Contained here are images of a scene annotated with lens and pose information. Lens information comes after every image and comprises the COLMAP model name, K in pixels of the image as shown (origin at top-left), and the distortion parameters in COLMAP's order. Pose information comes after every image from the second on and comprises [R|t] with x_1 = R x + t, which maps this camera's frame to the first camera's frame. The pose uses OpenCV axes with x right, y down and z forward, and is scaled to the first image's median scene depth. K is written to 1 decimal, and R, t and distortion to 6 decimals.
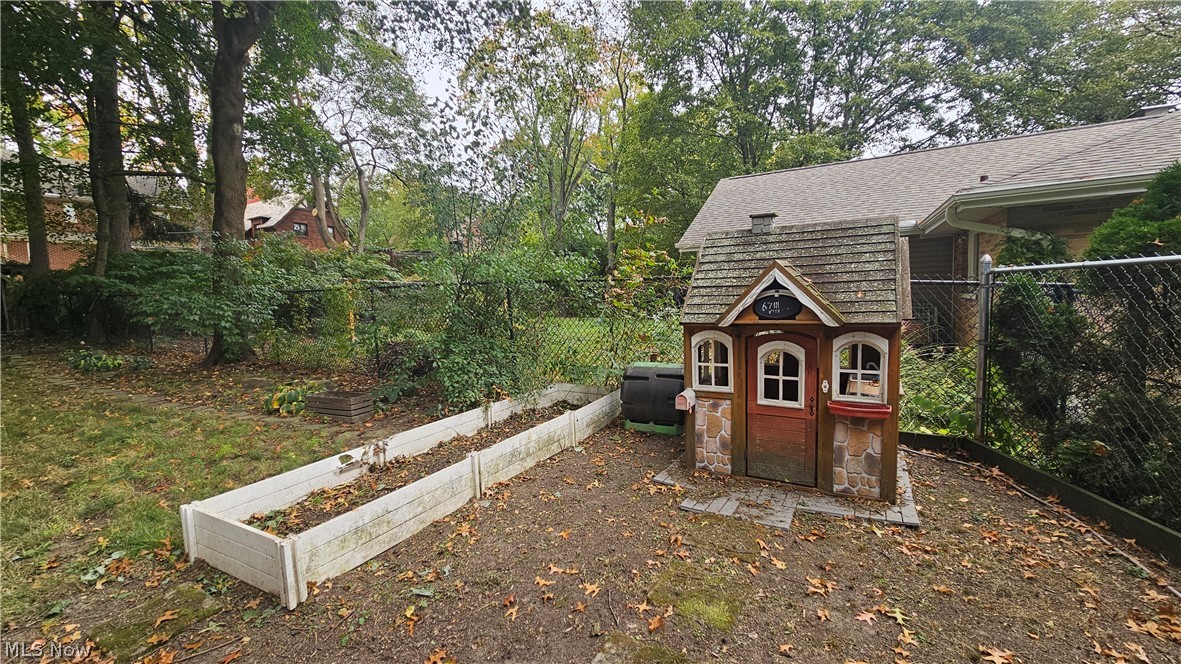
lens RADIAL K [[479.7, 0, 592.2], [0, 479.7, 332.9], [0, 0, 1]] dist [0.003435, 0.000054]
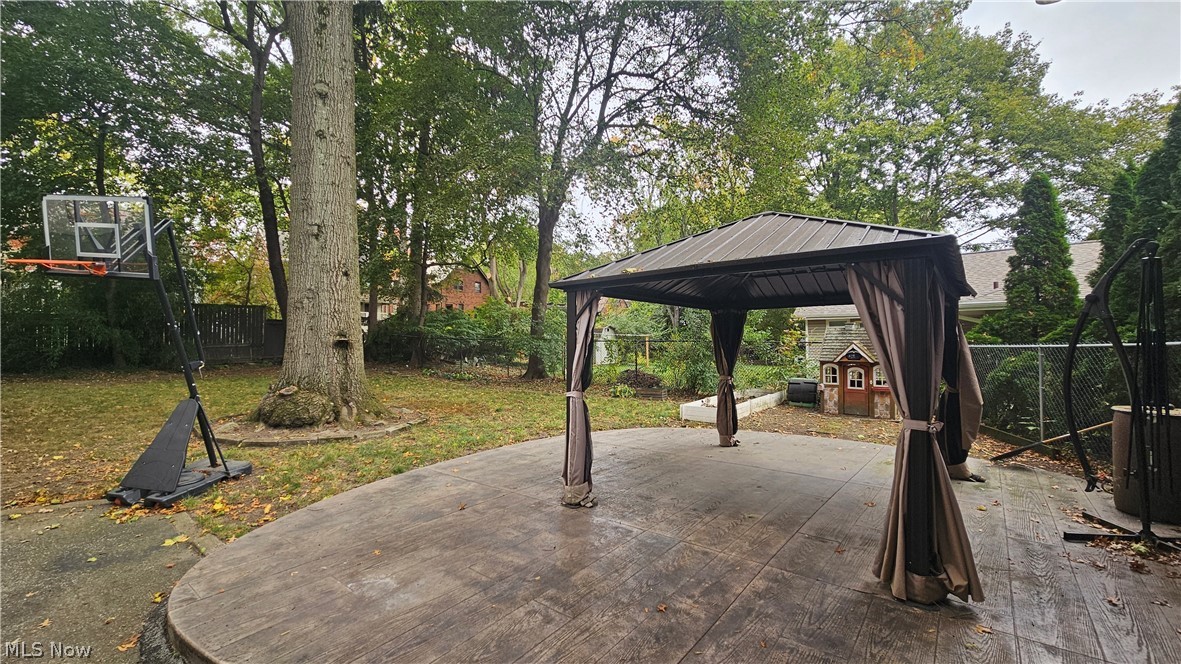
lens RADIAL K [[479.7, 0, 588.8], [0, 479.7, 333.1], [0, 0, 1]] dist [0.003435, 0.000054]
pose [[0.985514, 0.023304, -0.167988, -0.729405], [-0.038636, 0.995319, -0.088588, 0.129260], [0.165137, 0.093795, 0.981800, -2.173676]]
